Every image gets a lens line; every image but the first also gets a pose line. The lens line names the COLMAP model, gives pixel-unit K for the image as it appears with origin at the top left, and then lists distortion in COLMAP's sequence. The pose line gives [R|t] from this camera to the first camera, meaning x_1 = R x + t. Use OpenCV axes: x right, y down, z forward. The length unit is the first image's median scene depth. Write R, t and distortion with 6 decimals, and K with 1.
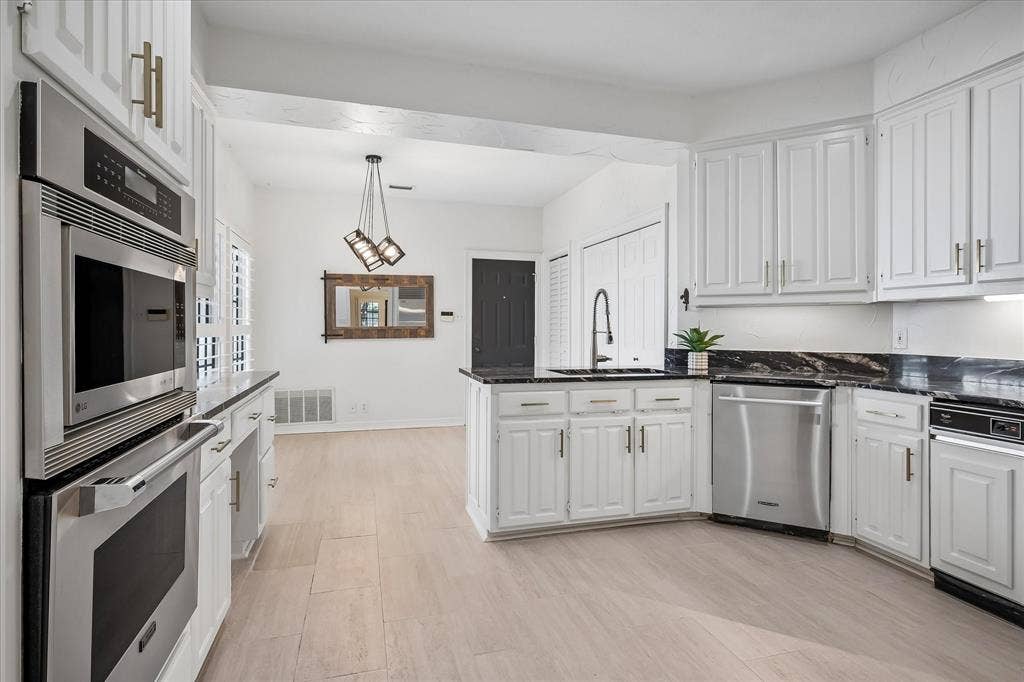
lens RADIAL K [[523.2, 0, 511.6], [0, 523.2, 326.0], [0, 0, 1]] dist [-0.000364, -0.000594]
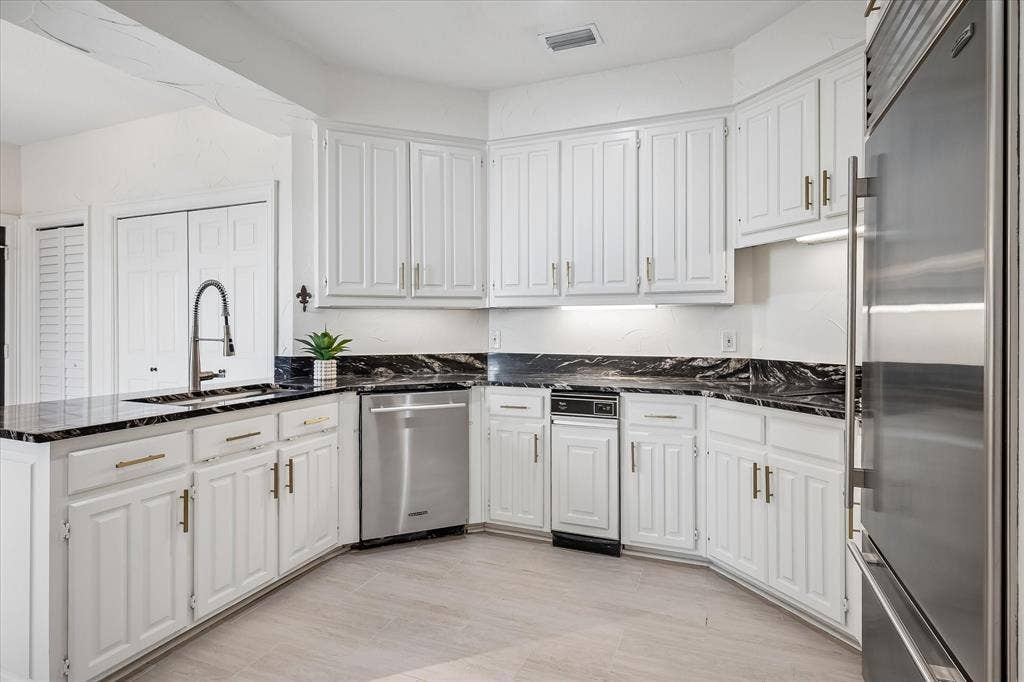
lens RADIAL K [[523.2, 0, 511.6], [0, 523.2, 326.0], [0, 0, 1]] dist [-0.000364, -0.000594]
pose [[0.622165, -0.002949, 0.782881, -0.136031], [0.000444, 0.999994, 0.003413, -0.009275], [-0.782886, -0.001776, 0.622162, 0.222840]]
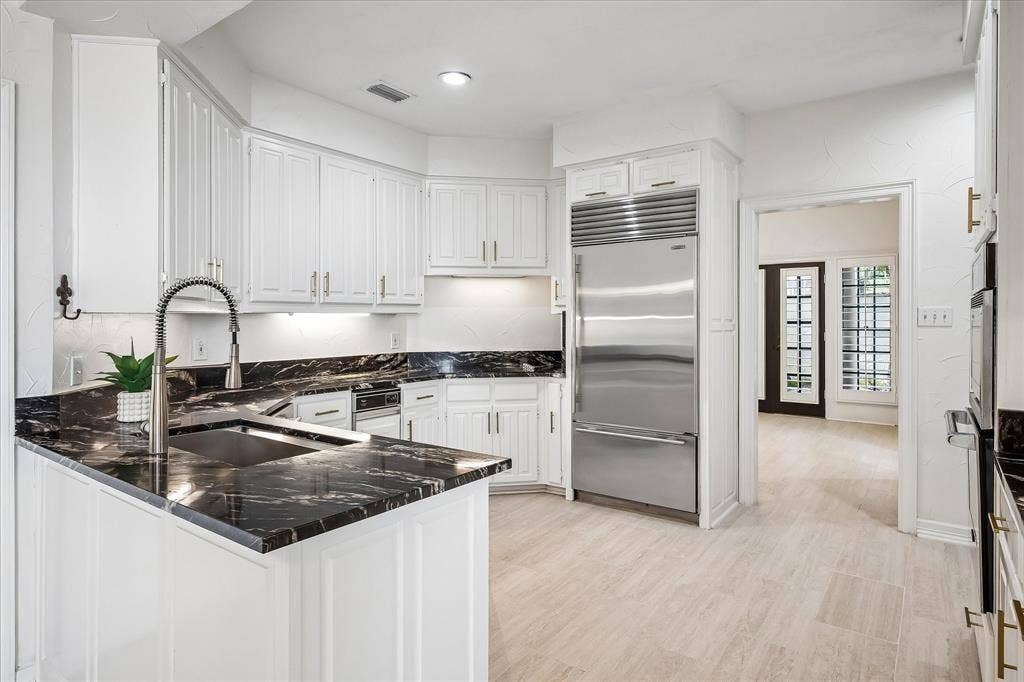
lens RADIAL K [[577.3, 0, 505.3], [0, 577.3, 320.7], [0, 0, 1]] dist [-0.002725, -0.000778]
pose [[-0.601423, -0.005884, 0.798909, -0.416318], [-0.001590, 0.999980, 0.006168, -0.034345], [-0.798929, 0.002440, -0.601420, 1.090022]]
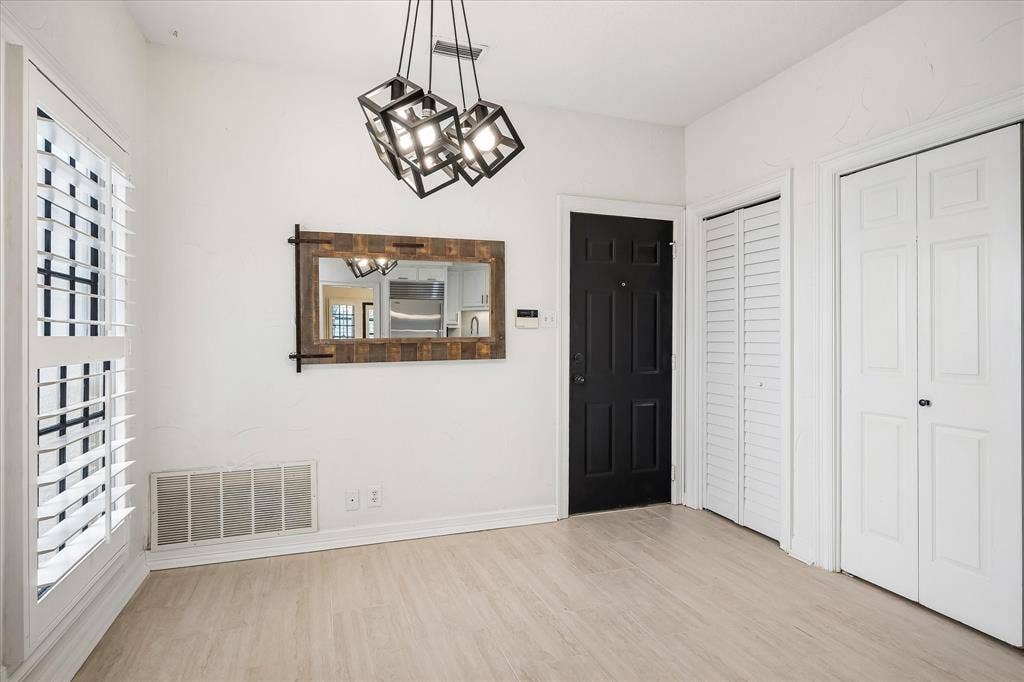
lens RADIAL K [[538.5, 0, 509.4], [0, 538.5, 331.9], [0, 0, 1]] dist [-0.000918, -0.000052]
pose [[0.998707, -0.002253, 0.050796, -0.312211], [0.002459, 0.999989, -0.003995, -0.004688], [-0.050786, 0.004115, 0.998701, 0.826227]]
